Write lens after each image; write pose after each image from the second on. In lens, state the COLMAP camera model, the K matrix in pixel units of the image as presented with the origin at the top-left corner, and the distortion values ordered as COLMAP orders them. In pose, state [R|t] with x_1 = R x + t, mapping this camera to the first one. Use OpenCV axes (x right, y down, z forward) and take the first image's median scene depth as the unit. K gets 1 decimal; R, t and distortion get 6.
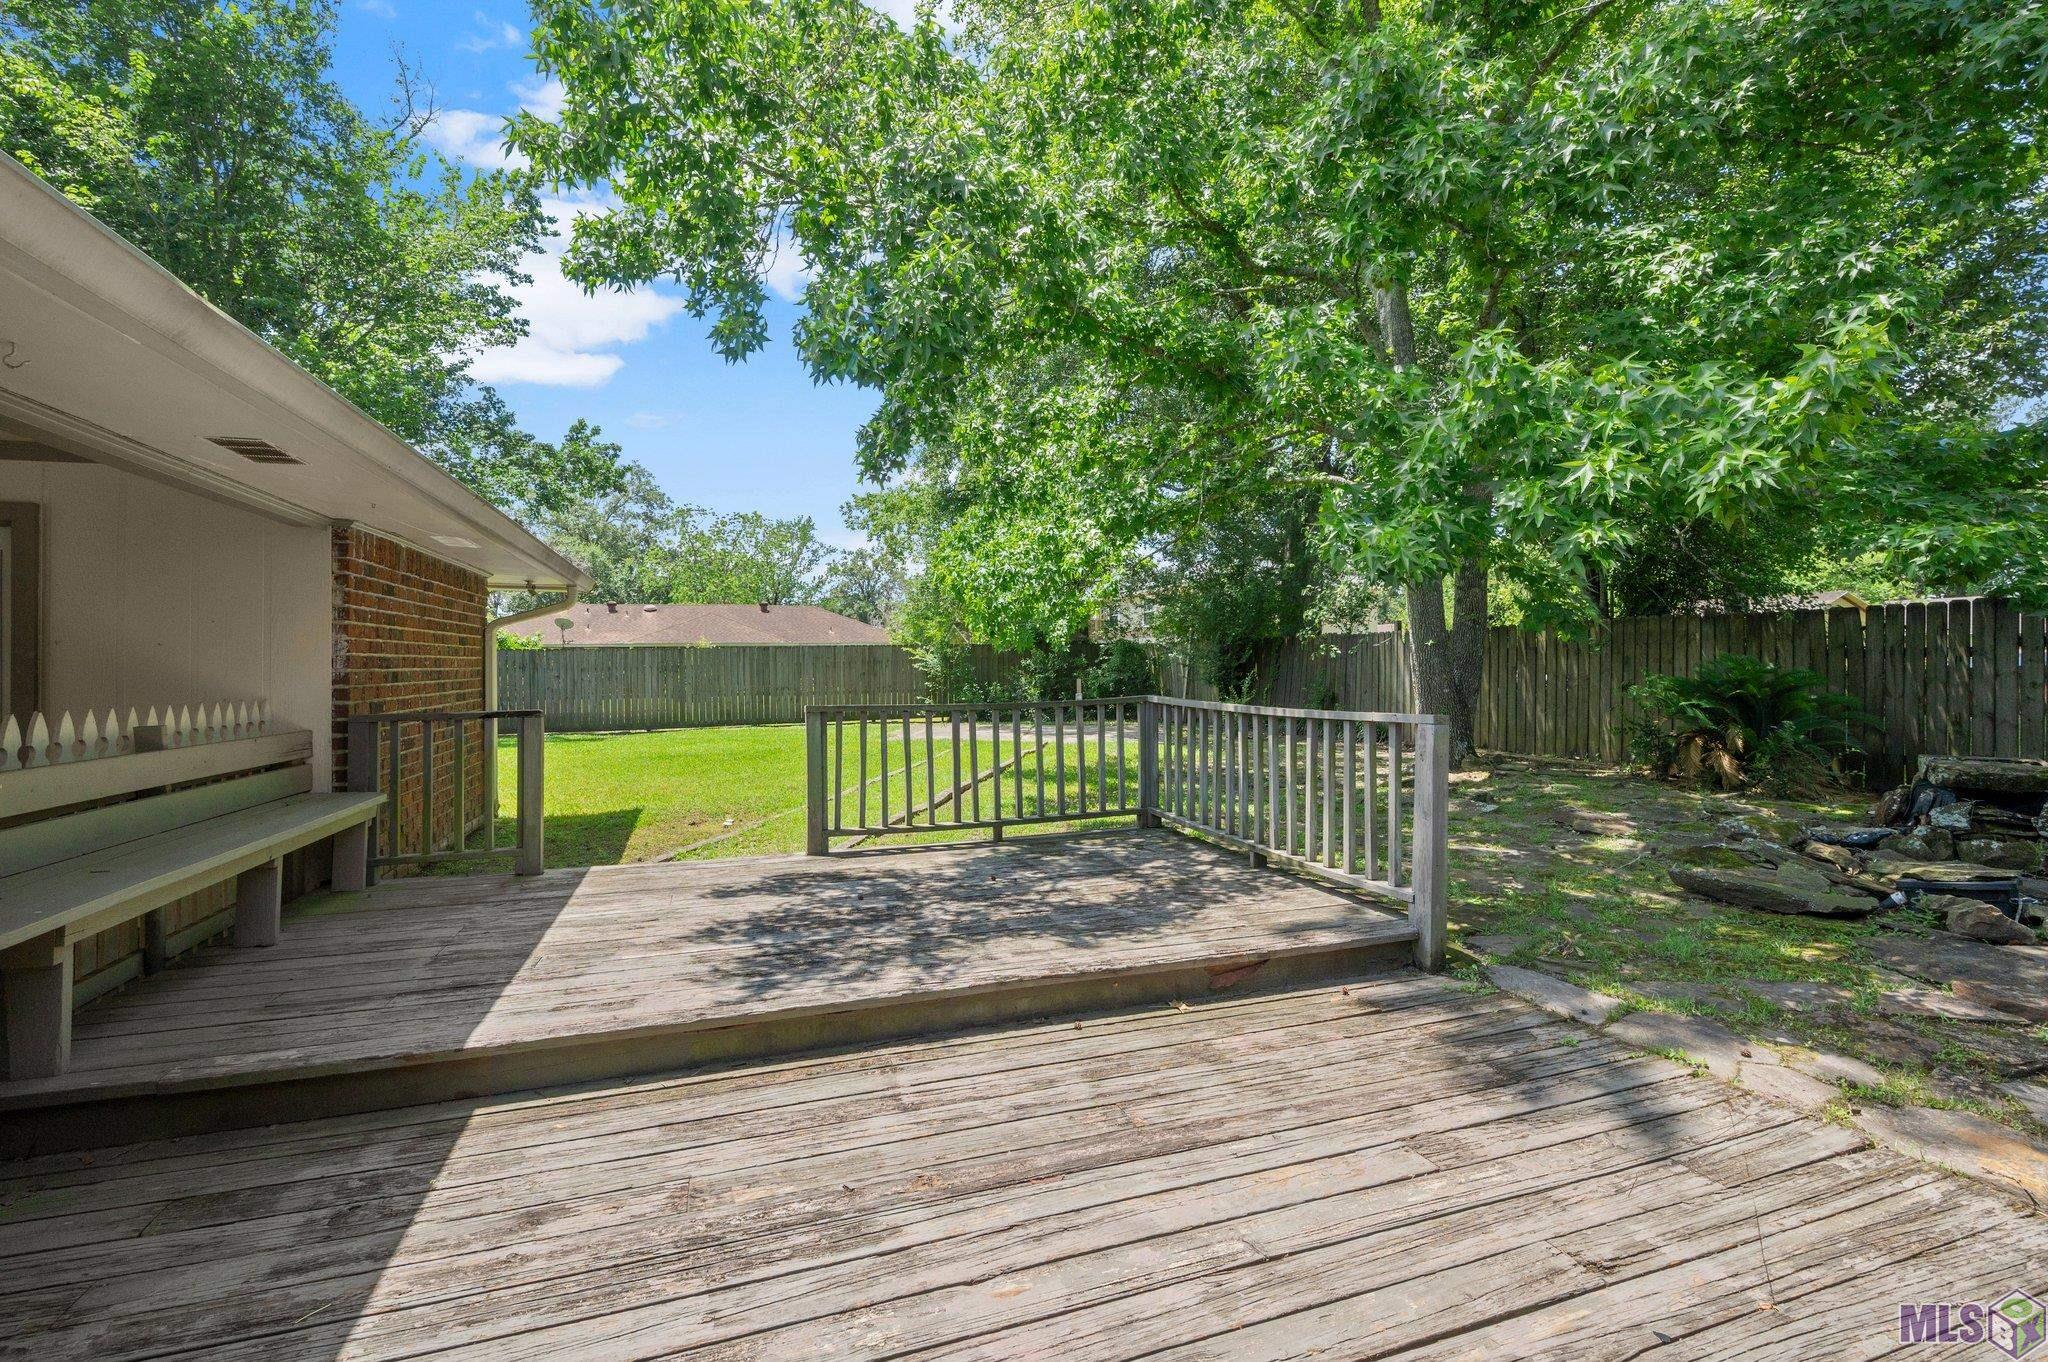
lens RADIAL K [[874.0, 0, 1002.2], [0, 874.0, 644.9], [0, 0, 1]] dist [0.016046, -0.000356]
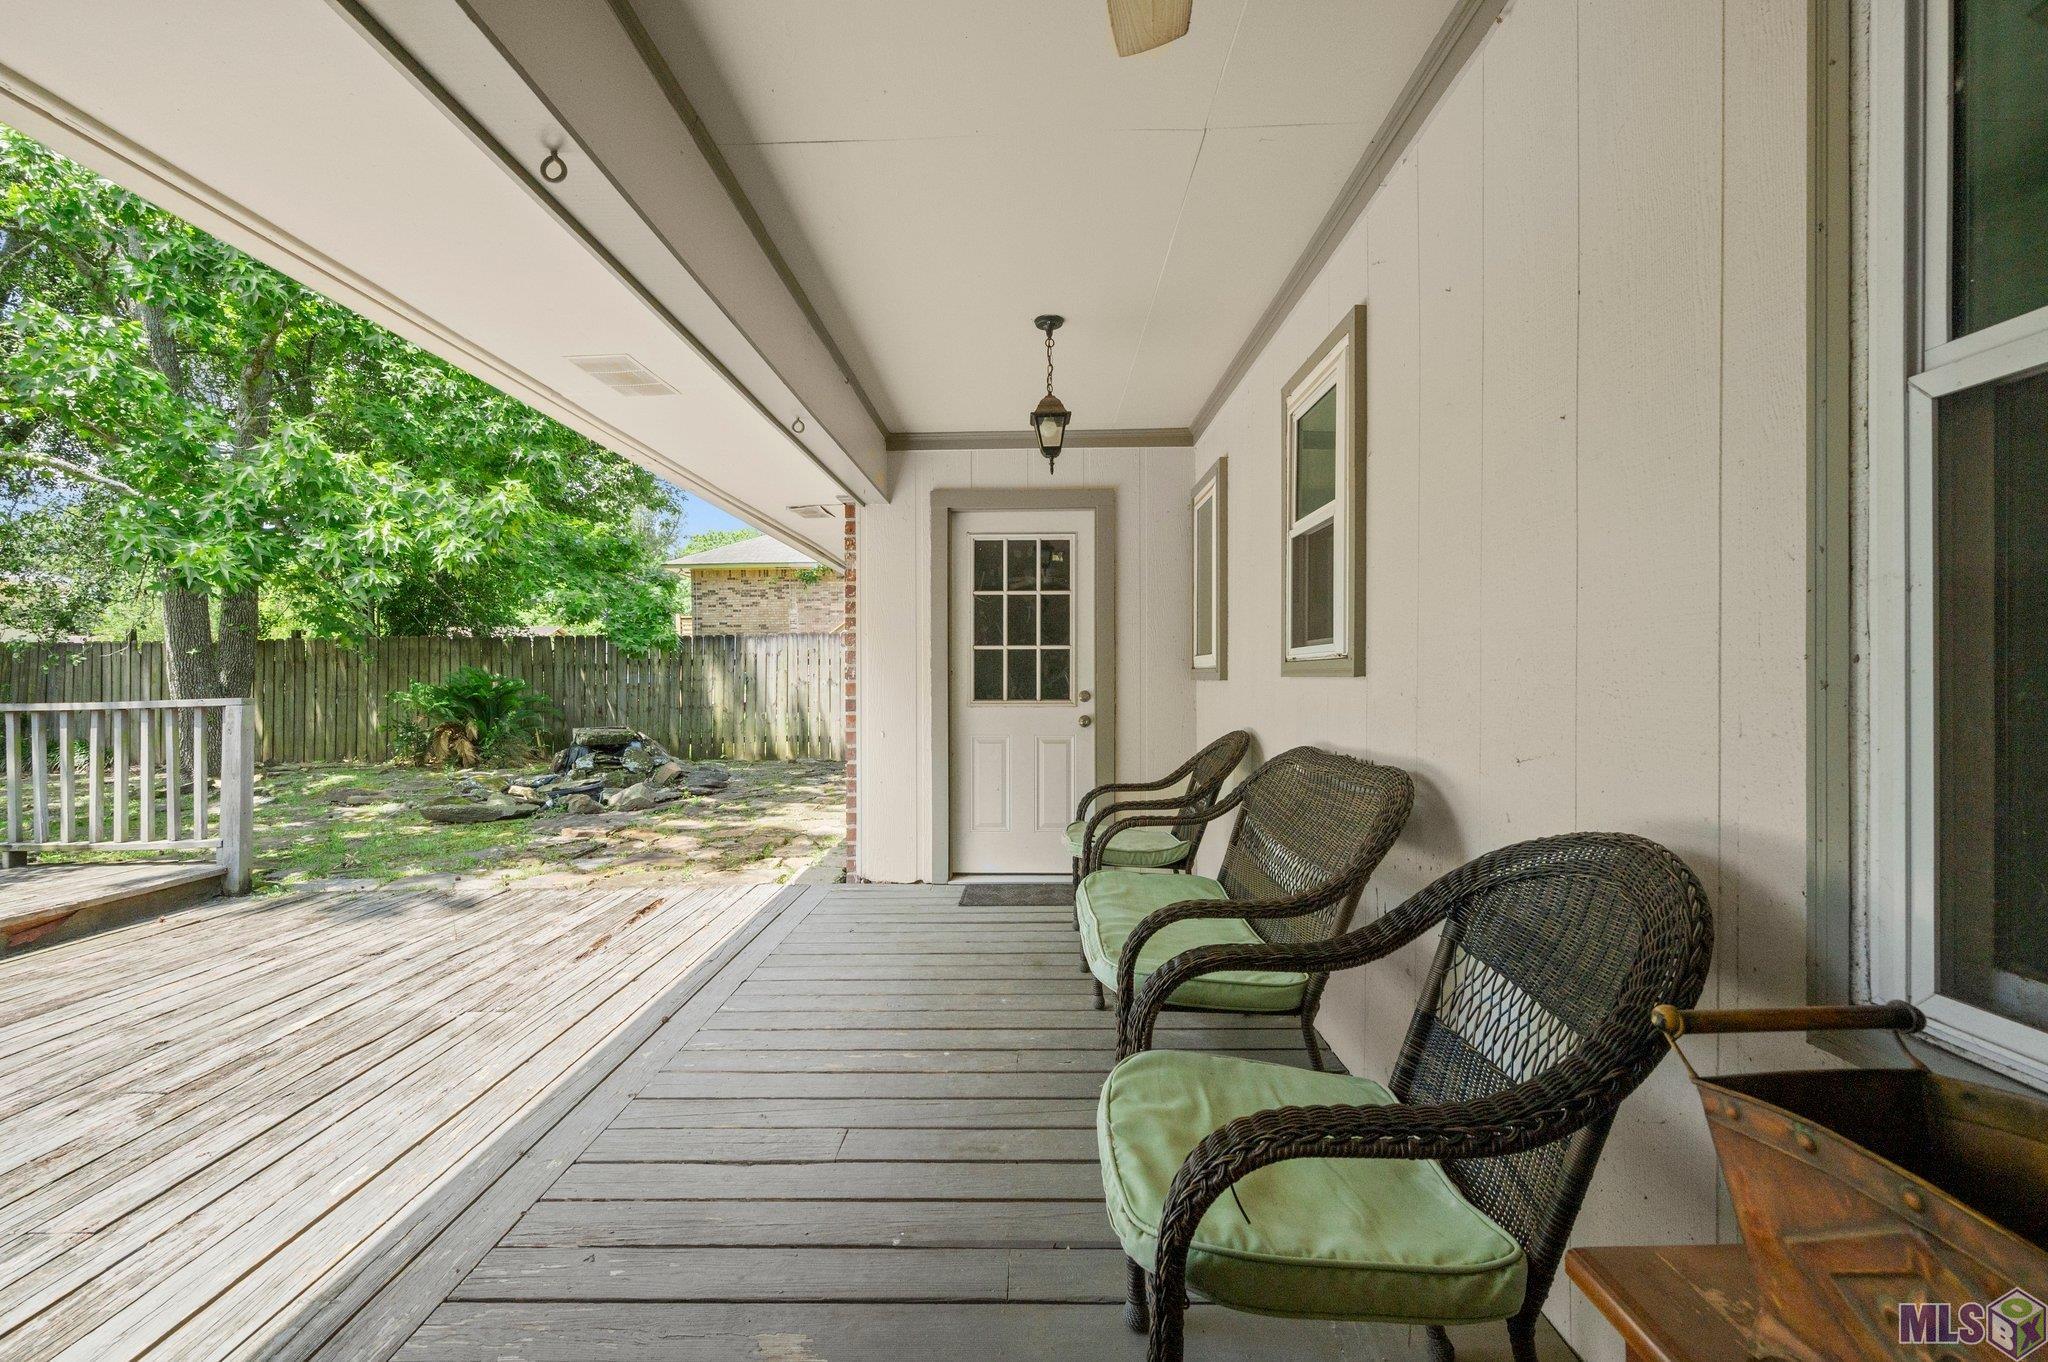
lens RADIAL K [[874.0, 0, 1019.9], [0, 874.0, 675.6], [0, 0, 1]] dist [0.016046, -0.000356]
pose [[0.327088, 0.003305, 0.944988, -0.328299], [-0.009434, 0.999955, -0.000232, 0.033042], [-0.944947, -0.008839, 0.327104, -0.451735]]
